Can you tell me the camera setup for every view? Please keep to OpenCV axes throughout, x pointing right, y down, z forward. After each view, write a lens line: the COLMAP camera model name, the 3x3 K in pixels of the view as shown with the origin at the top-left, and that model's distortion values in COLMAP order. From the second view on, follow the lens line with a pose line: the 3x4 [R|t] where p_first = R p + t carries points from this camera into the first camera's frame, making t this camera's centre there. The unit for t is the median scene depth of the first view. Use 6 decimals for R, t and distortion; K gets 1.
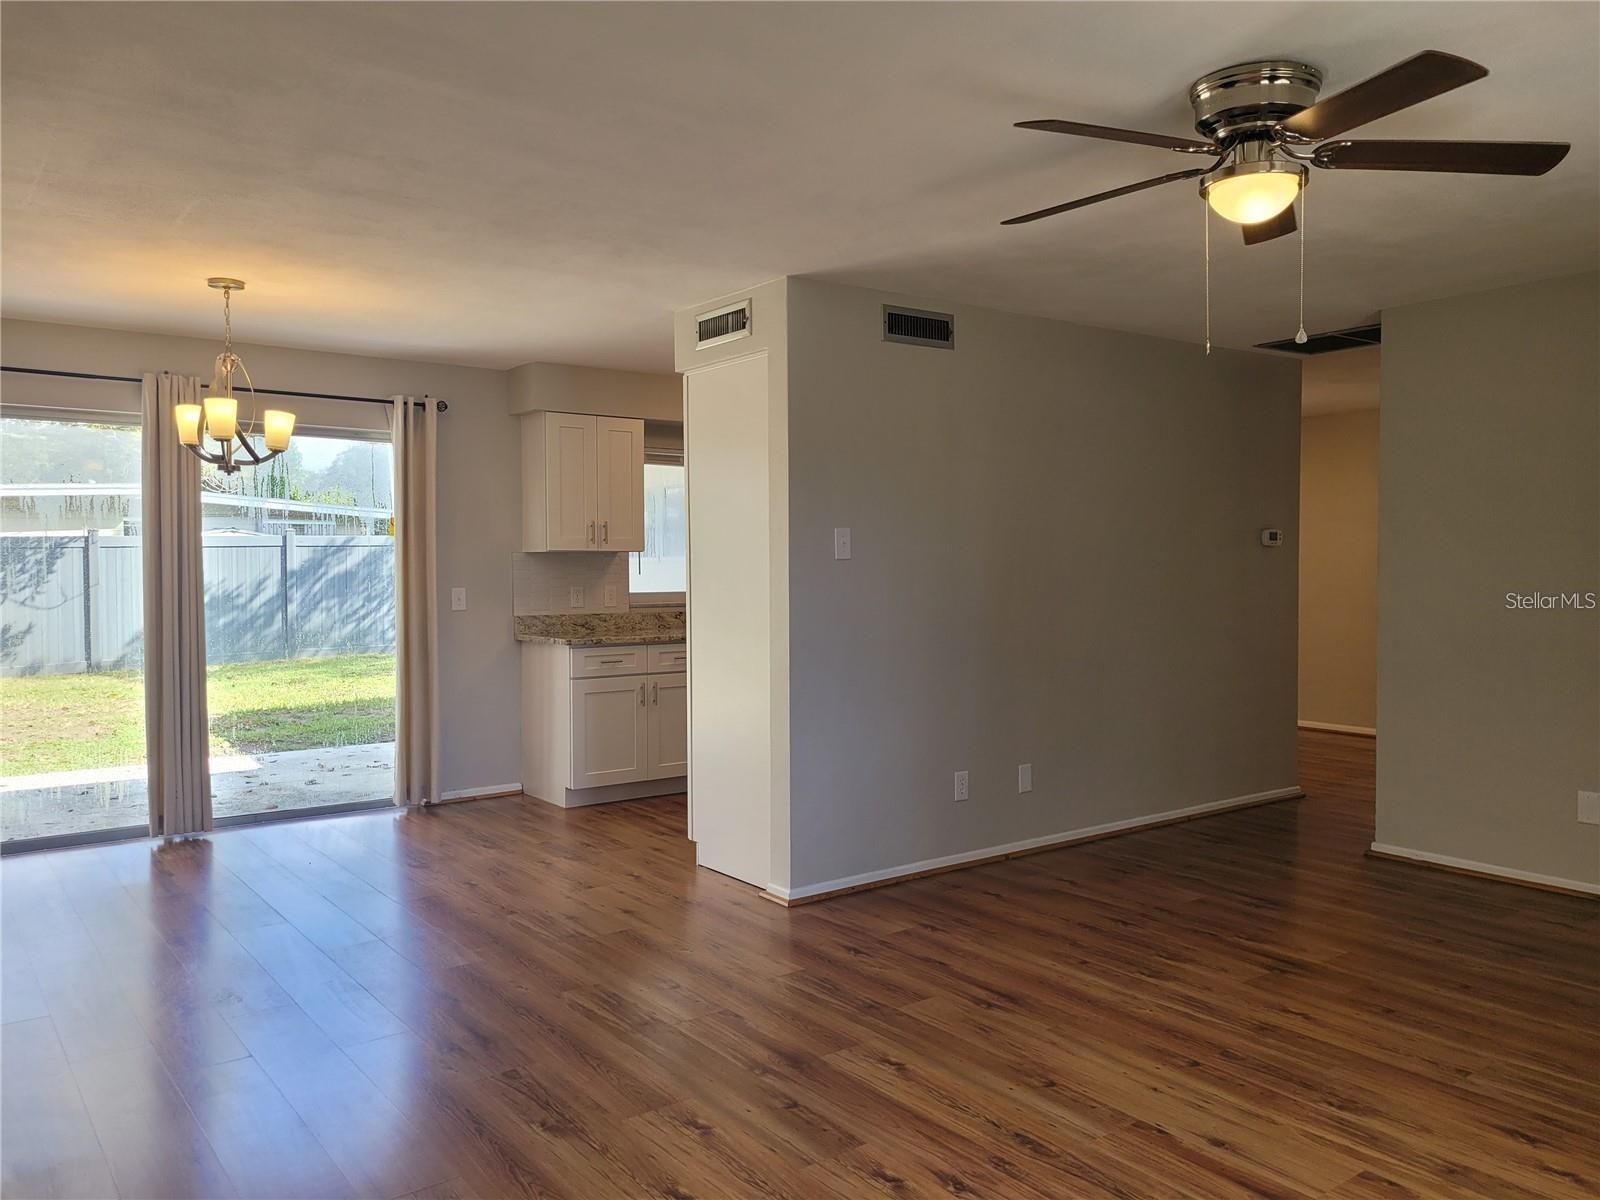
lens RADIAL K [[1197.4, 0, 796.0], [0, 1197.4, 606.6], [0, 0, 1]] dist [0.060565, -0.047486]
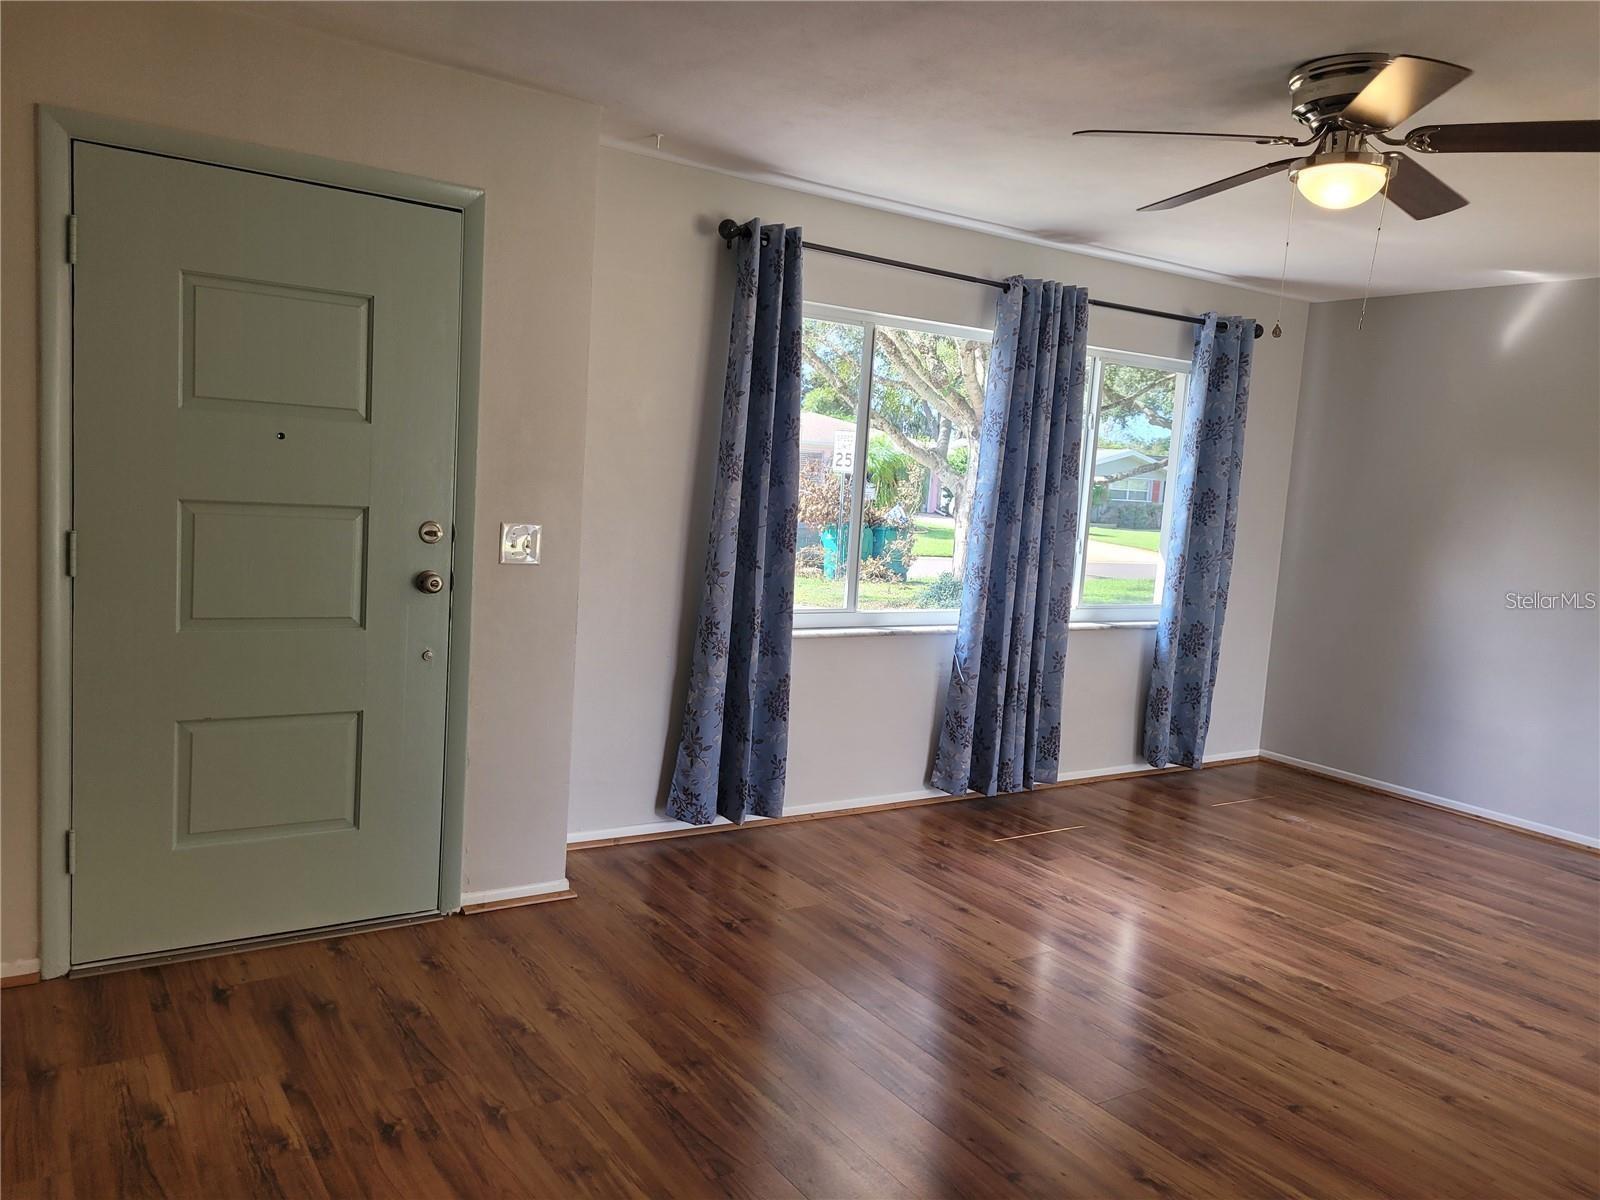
lens RADIAL K [[1197.4, 0, 796.5], [0, 1197.4, 589.7], [0, 0, 1]] dist [0.060565, -0.047486]
pose [[-0.996612, -0.064159, 0.051464, 0.628616], [-0.056795, 0.989403, 0.133623, -0.091868], [-0.059492, 0.130248, -0.989695, 1.736478]]
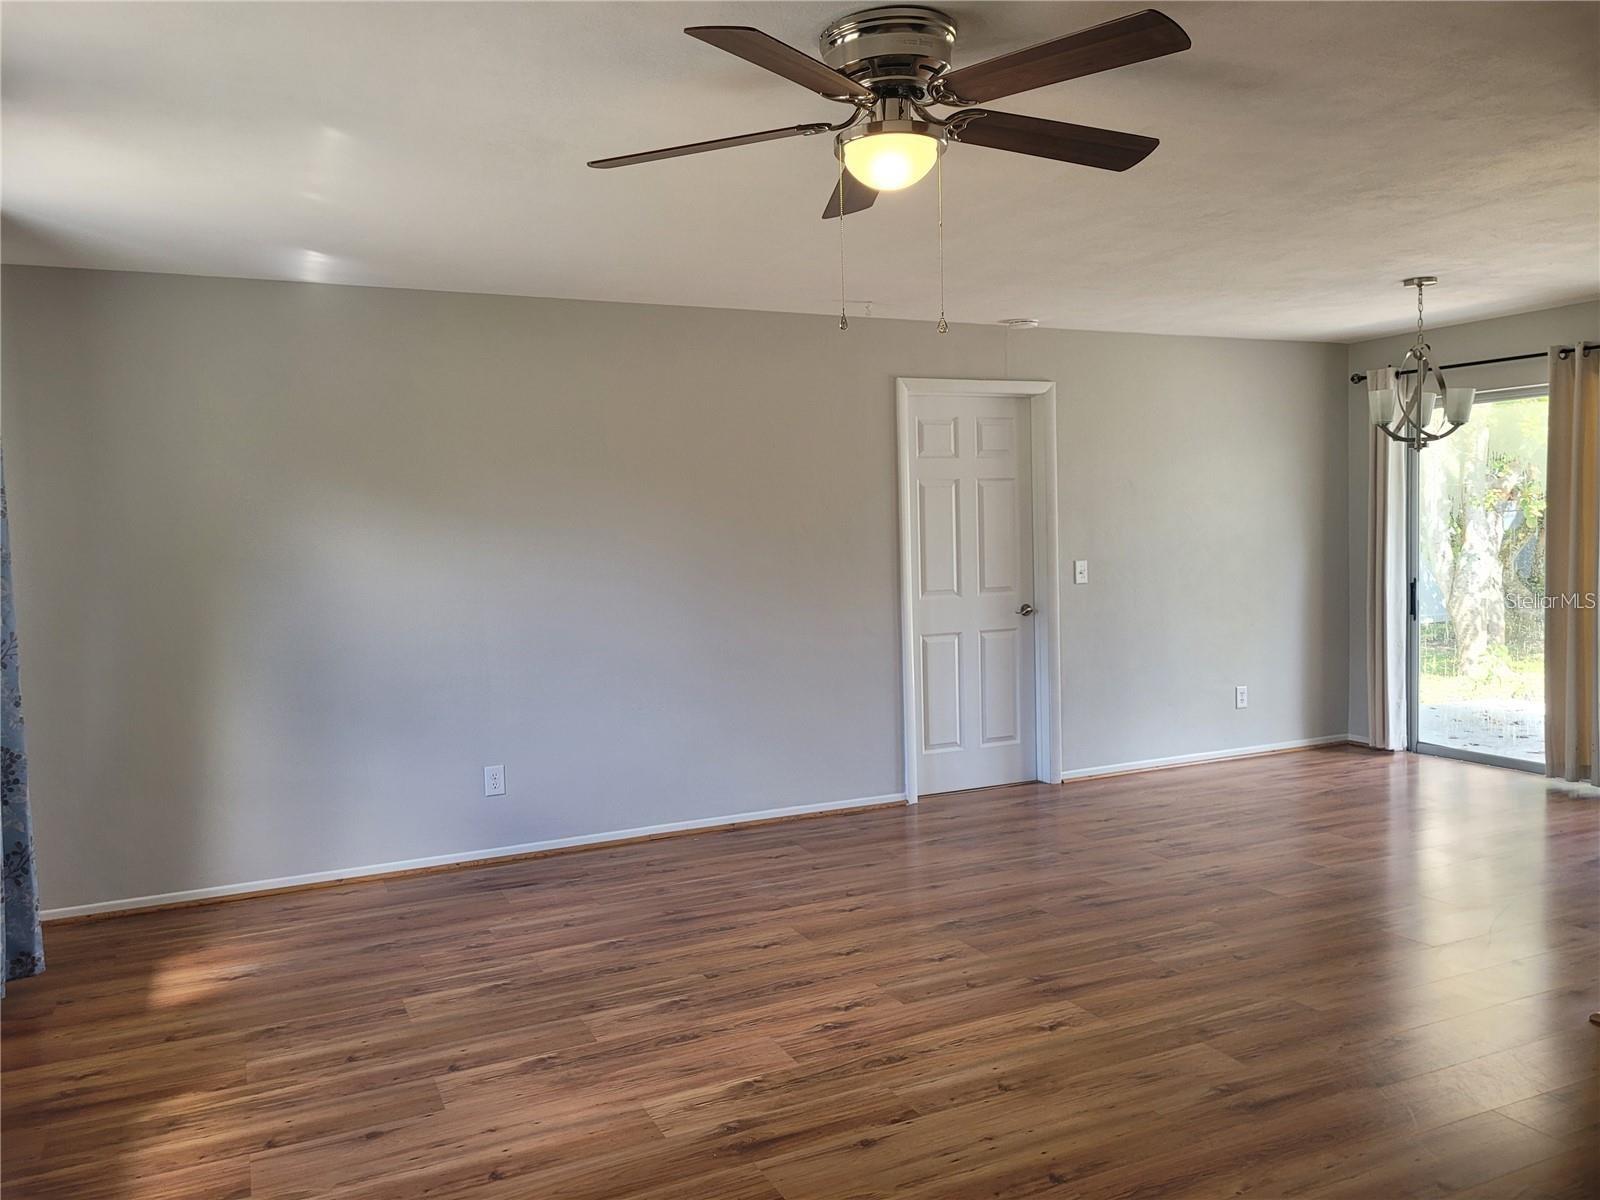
lens RADIAL K [[1197.4, 0, 795.6], [0, 1197.4, 593.3], [0, 0, 1]] dist [0.060565, -0.047486]
pose [[-0.199626, 0.065188, -0.977701, 1.067950], [-0.005482, 0.997695, 0.067640, -0.068108], [0.979857, 0.018862, -0.198808, 0.919410]]
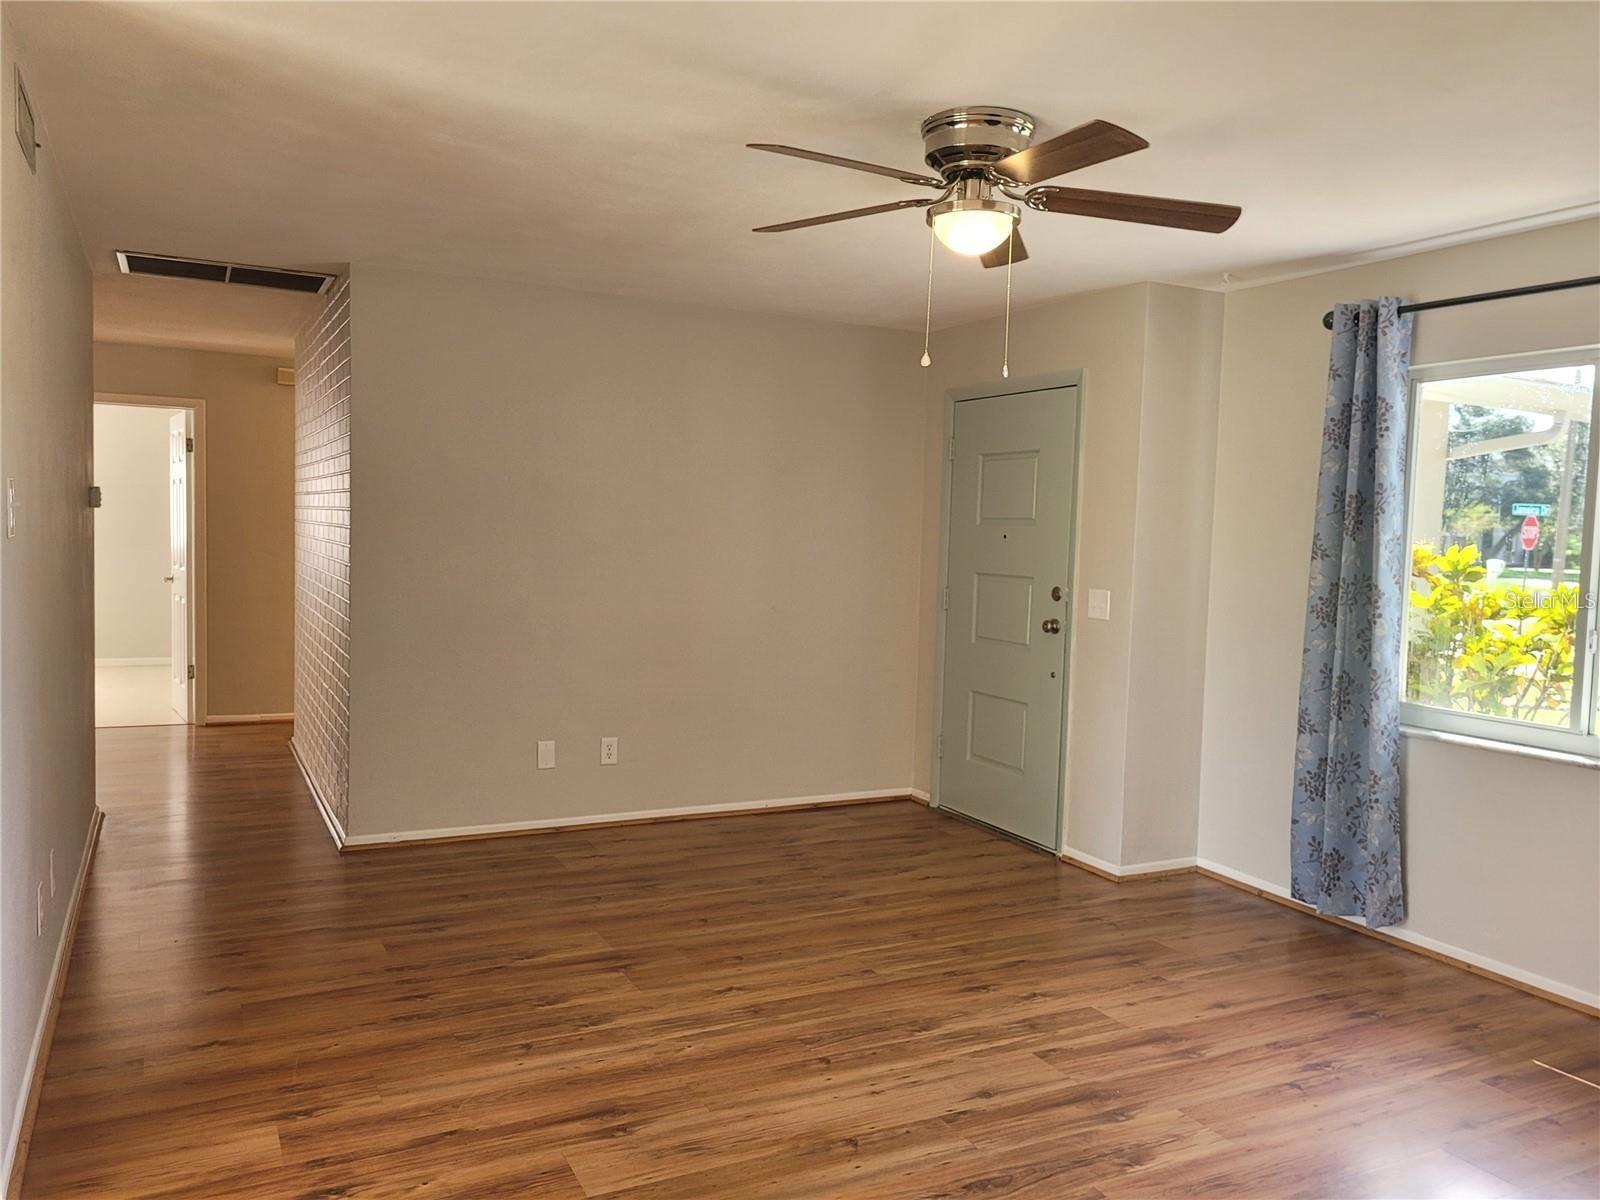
lens RADIAL K [[1197.4, 0, 800.9], [0, 1197.4, 584.9], [0, 0, 1]] dist [0.060565, -0.047486]
pose [[0.165388, -0.034944, 0.985609, -0.615375], [0.003050, 0.999385, 0.034920, -0.052670], [-0.986224, -0.002769, 0.165393, 0.798542]]
